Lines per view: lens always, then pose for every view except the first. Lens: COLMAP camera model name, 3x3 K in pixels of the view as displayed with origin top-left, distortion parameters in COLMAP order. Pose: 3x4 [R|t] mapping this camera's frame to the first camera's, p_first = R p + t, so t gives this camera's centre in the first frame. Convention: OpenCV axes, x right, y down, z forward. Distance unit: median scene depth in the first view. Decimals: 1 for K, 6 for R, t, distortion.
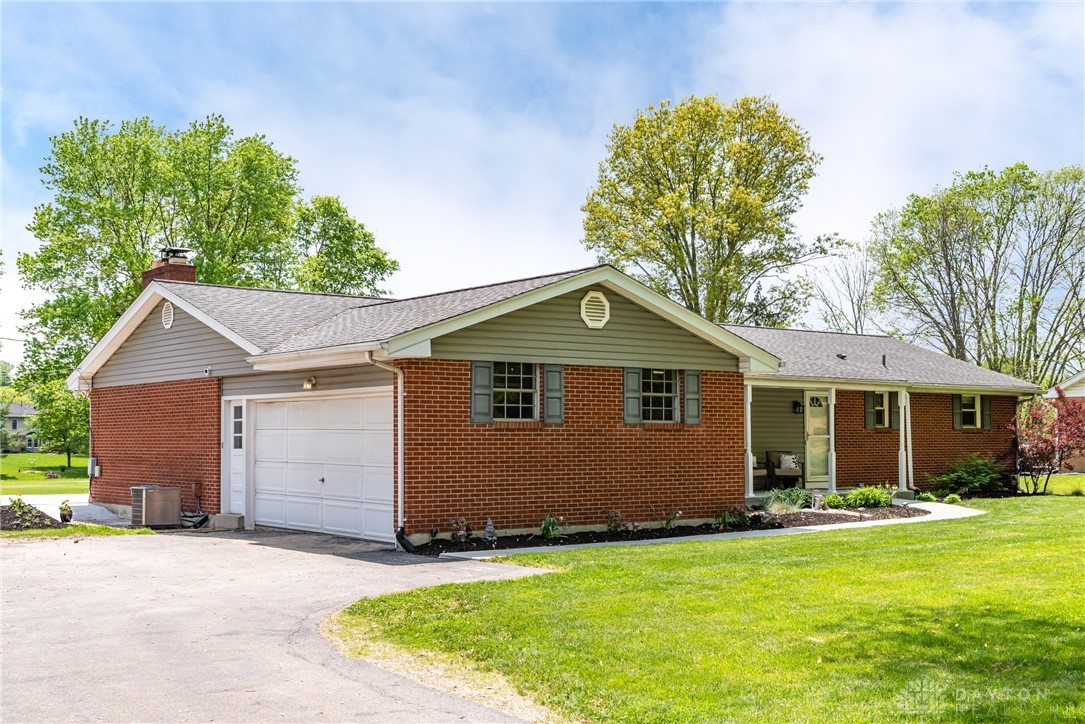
lens RADIAL K [[1312.9, 0, 541.5], [0, 1312.9, 363.6], [0, 0, 1]] dist [-0.033492, 0.000000]
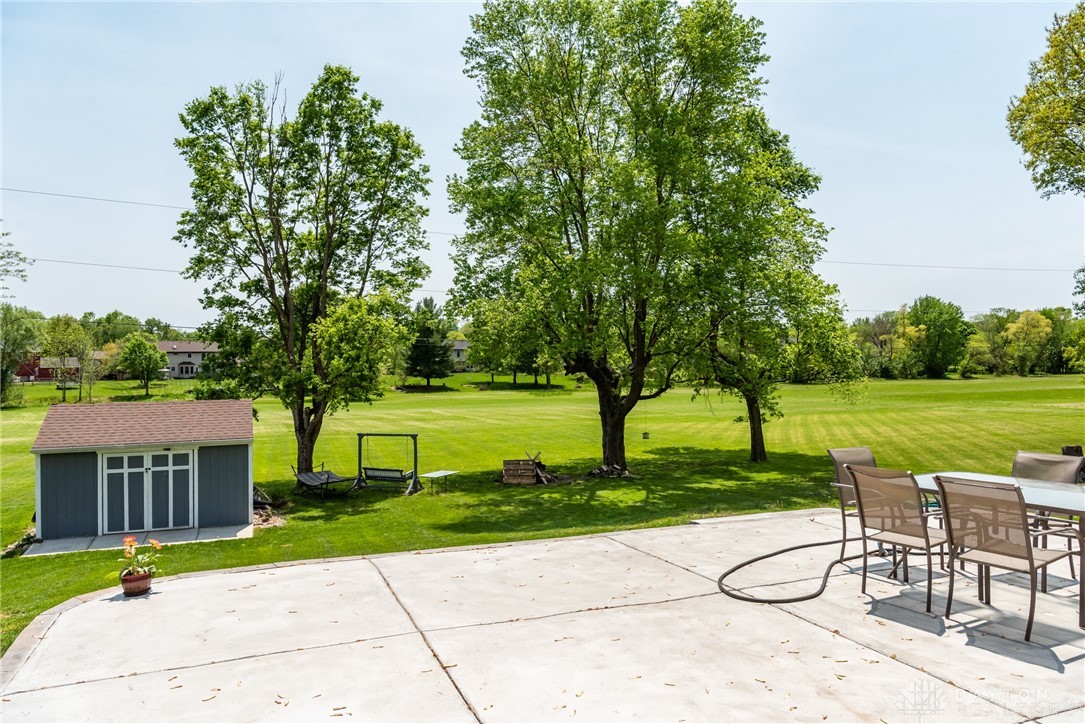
lens RADIAL K [[823.5, 0, 538.5], [0, 823.5, 361.5], [0, 0, 1]] dist [-0.003097, 0.000094]
pose [[0.958402, -0.011328, -0.285196, -0.449257], [0.028264, 0.998068, 0.055338, 0.051100], [0.284018, -0.061097, 0.956870, 1.218342]]
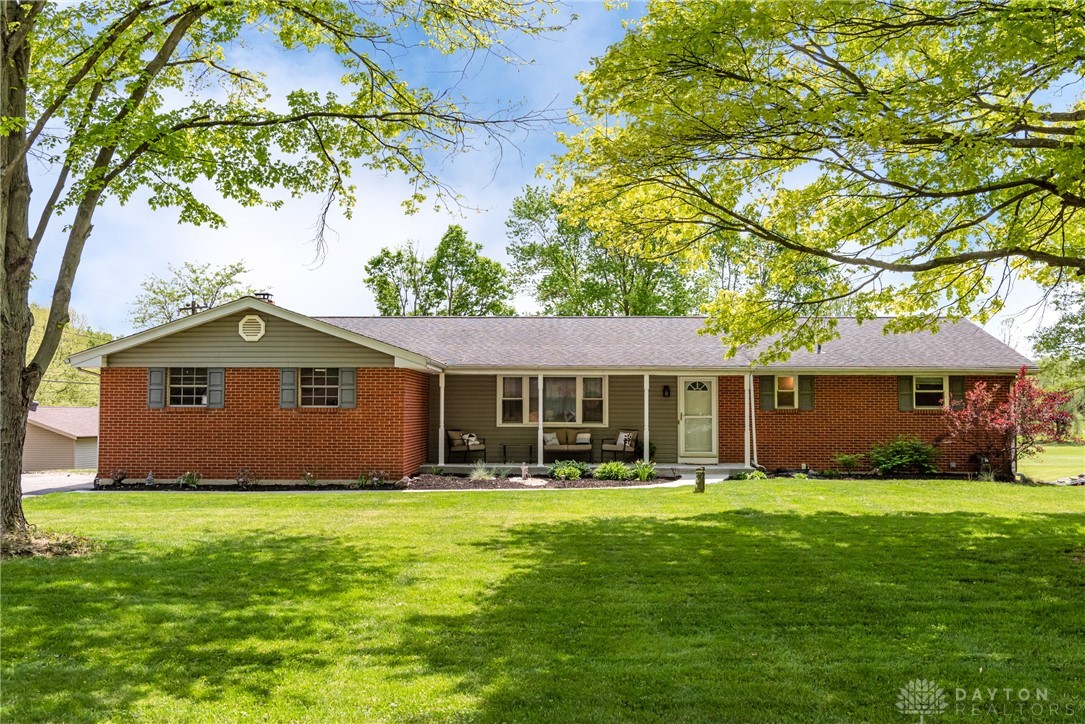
lens RADIAL K [[1083.6, 0, 535.9], [0, 1083.6, 364.2], [0, 0, 1]] dist [-0.002601, 0.000000]
pose [[0.771625, -0.025292, -0.635575, 0.947858], [0.033564, 0.999436, 0.000976, 0.006670], [0.635192, -0.022085, 0.772038, 0.270145]]
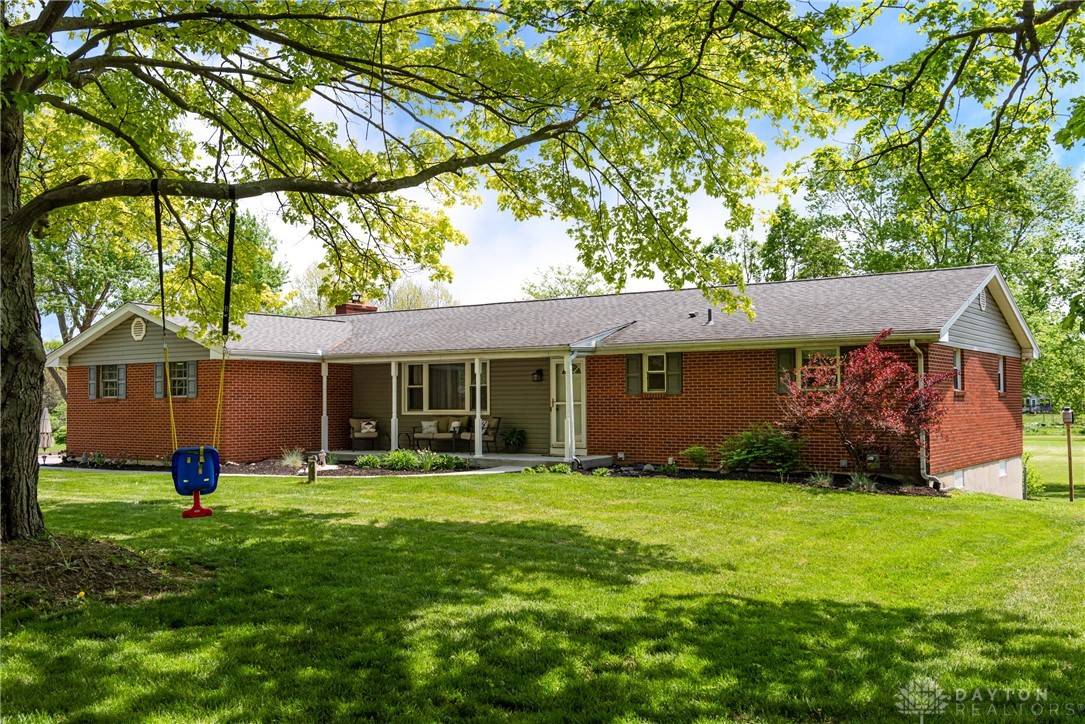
lens RADIAL K [[1065.3, 0, 539.1], [0, 1065.3, 360.7], [0, 0, 1]] dist [-0.057829, 0.000000]
pose [[0.296943, -0.040313, -0.954044, 1.343428], [0.060924, 0.997873, -0.023202, 0.055276], [0.952950, -0.051234, 0.298767, 1.003924]]
